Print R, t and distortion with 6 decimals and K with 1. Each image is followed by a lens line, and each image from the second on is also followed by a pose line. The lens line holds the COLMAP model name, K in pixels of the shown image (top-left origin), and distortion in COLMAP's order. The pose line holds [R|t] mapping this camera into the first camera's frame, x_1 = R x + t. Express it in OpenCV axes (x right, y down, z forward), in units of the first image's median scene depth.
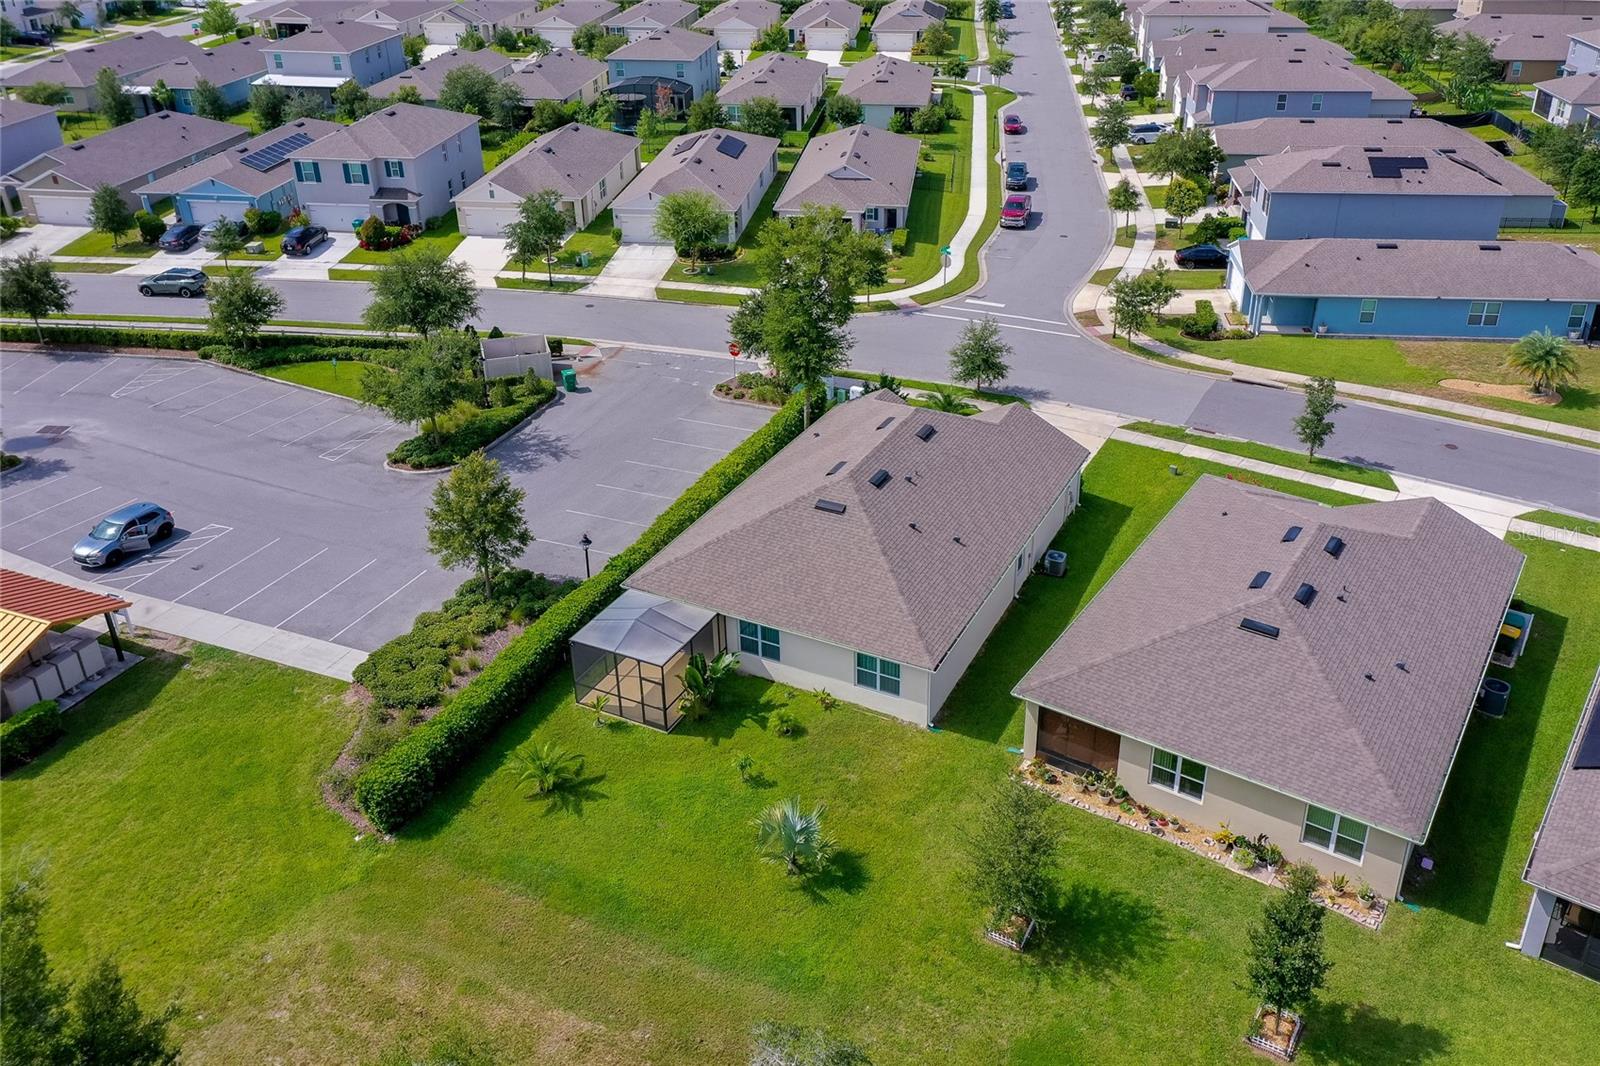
lens RADIAL K [[1266.3, 0, 845.8], [0, 1266.3, 492.0], [0, 0, 1]] dist [0.032069, 0.013236]
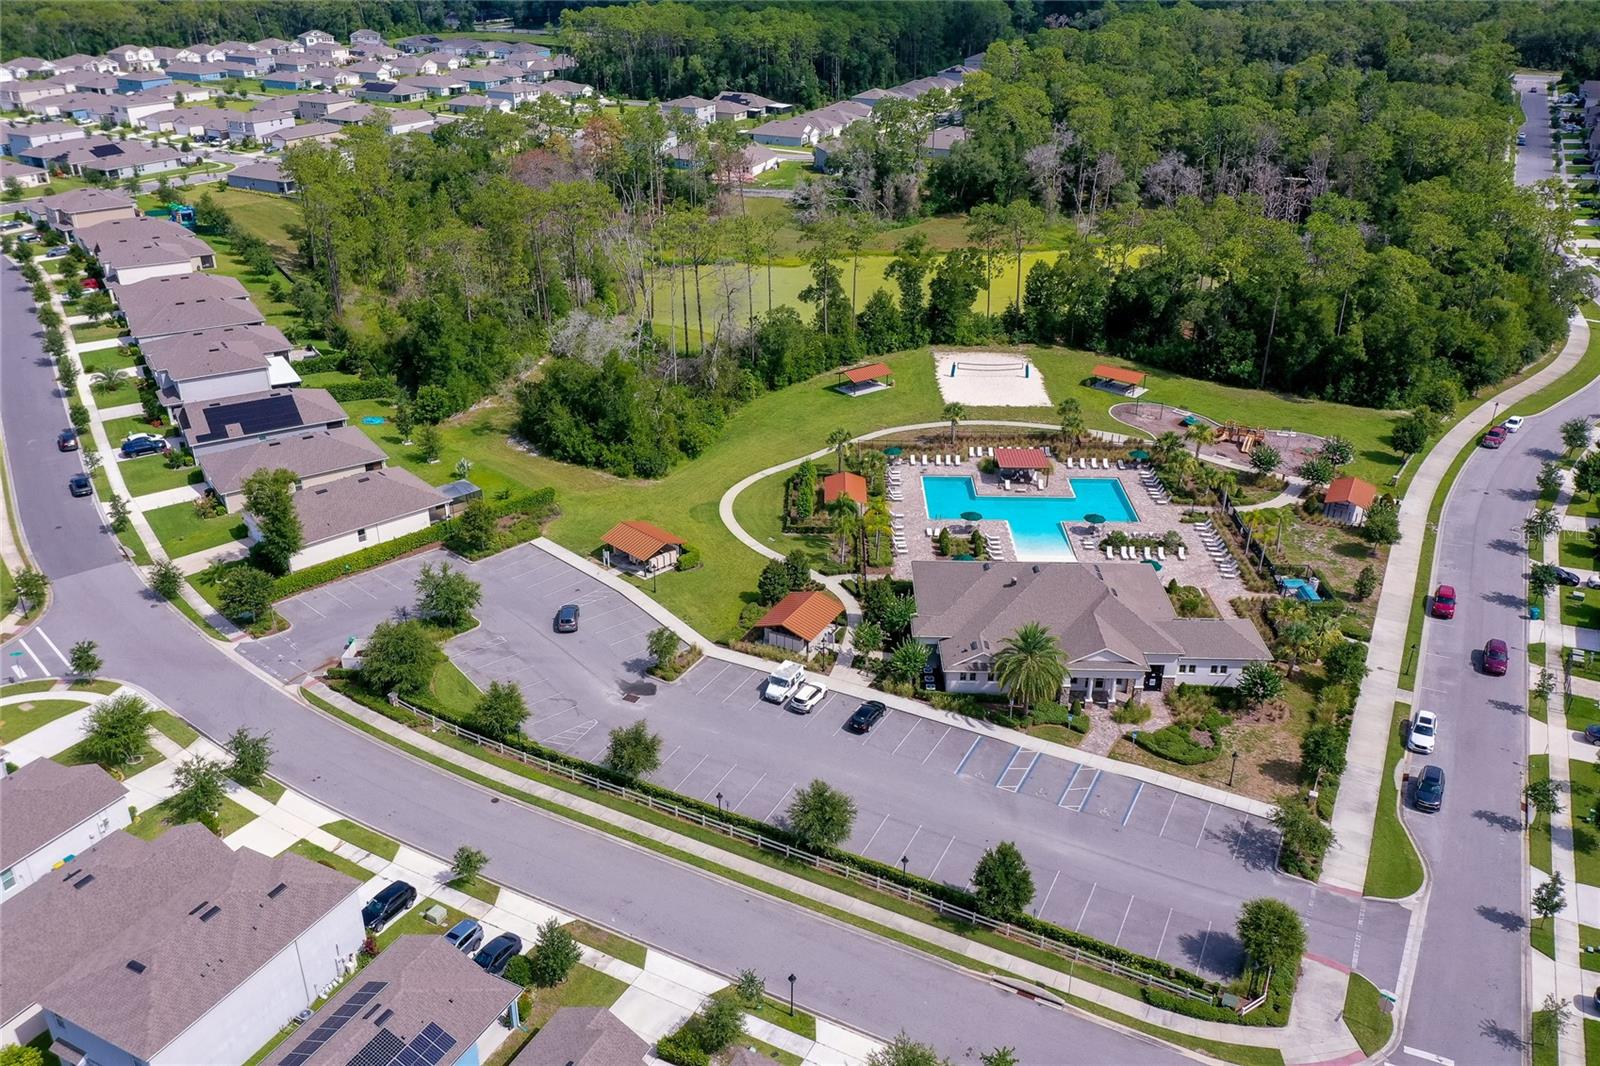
lens RADIAL K [[1266.3, 0, 845.8], [0, 1266.3, 492.0], [0, 0, 1]] dist [0.032069, 0.013236]
pose [[-0.940310, -0.141523, 0.309497, -1.186178], [0.163362, 0.610100, 0.775301, -1.268221], [-0.298547, 0.779583, -0.550564, 1.417016]]
